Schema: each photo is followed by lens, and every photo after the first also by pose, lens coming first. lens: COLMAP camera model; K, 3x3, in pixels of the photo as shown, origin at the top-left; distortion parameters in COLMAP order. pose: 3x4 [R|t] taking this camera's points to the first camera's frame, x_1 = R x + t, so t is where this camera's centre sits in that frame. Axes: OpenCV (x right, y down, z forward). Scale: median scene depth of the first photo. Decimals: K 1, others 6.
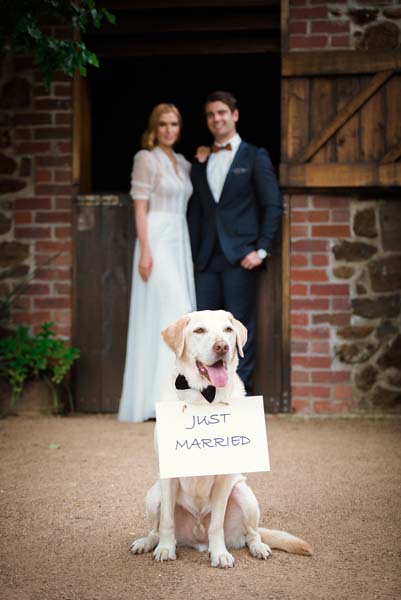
lens RADIAL K [[1245.9, 0, 200.8], [0, 1245.9, 313.3], [0, 0, 1]] dist [-0.110158, 0.977603]
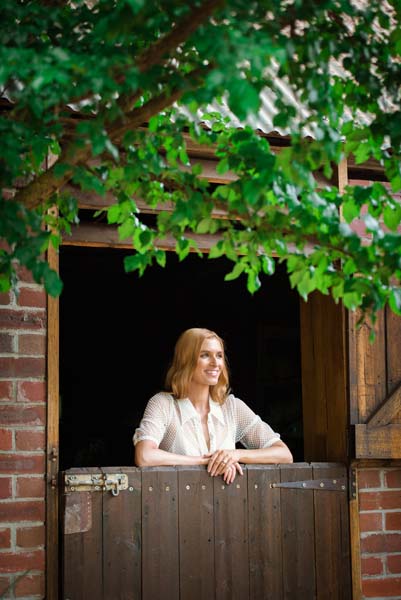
lens RADIAL K [[1245.9, 0, 200.8], [0, 1245.9, 313.3], [0, 0, 1]] dist [-0.110158, 0.977603]
pose [[0.844022, 0.046933, 0.534251, -0.372140], [0.022955, 0.992089, -0.123418, -0.098243], [-0.535817, 0.116431, 0.836268, 0.467090]]
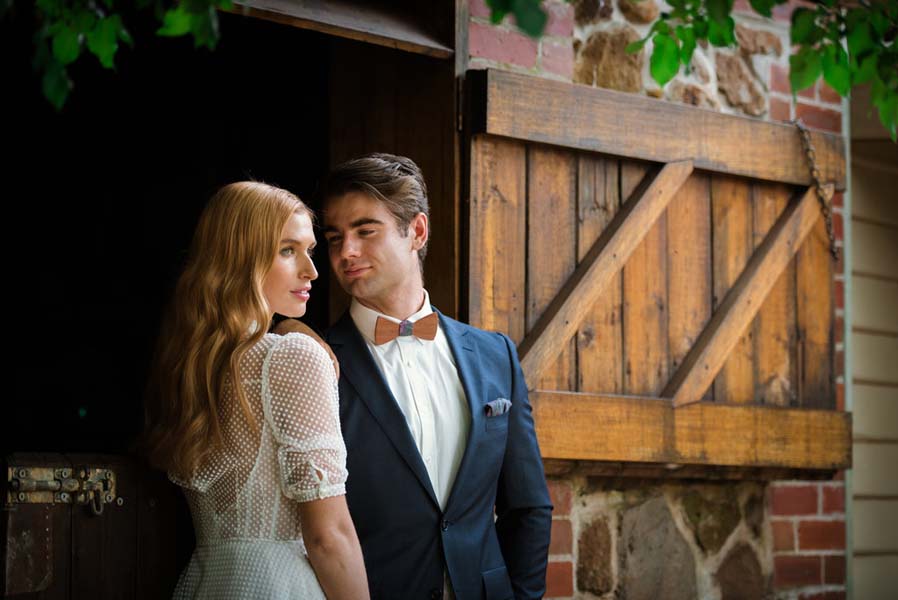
lens RADIAL K [[2466.2, 0, 449.0], [0, 2466.2, 300.0], [0, 0, 1]] dist [-0.052200, -0.075594]
pose [[0.535892, 0.068942, 0.841467, -0.511874], [0.004863, 0.996392, -0.084733, -0.086418], [-0.844273, 0.049500, 0.533623, 0.641224]]
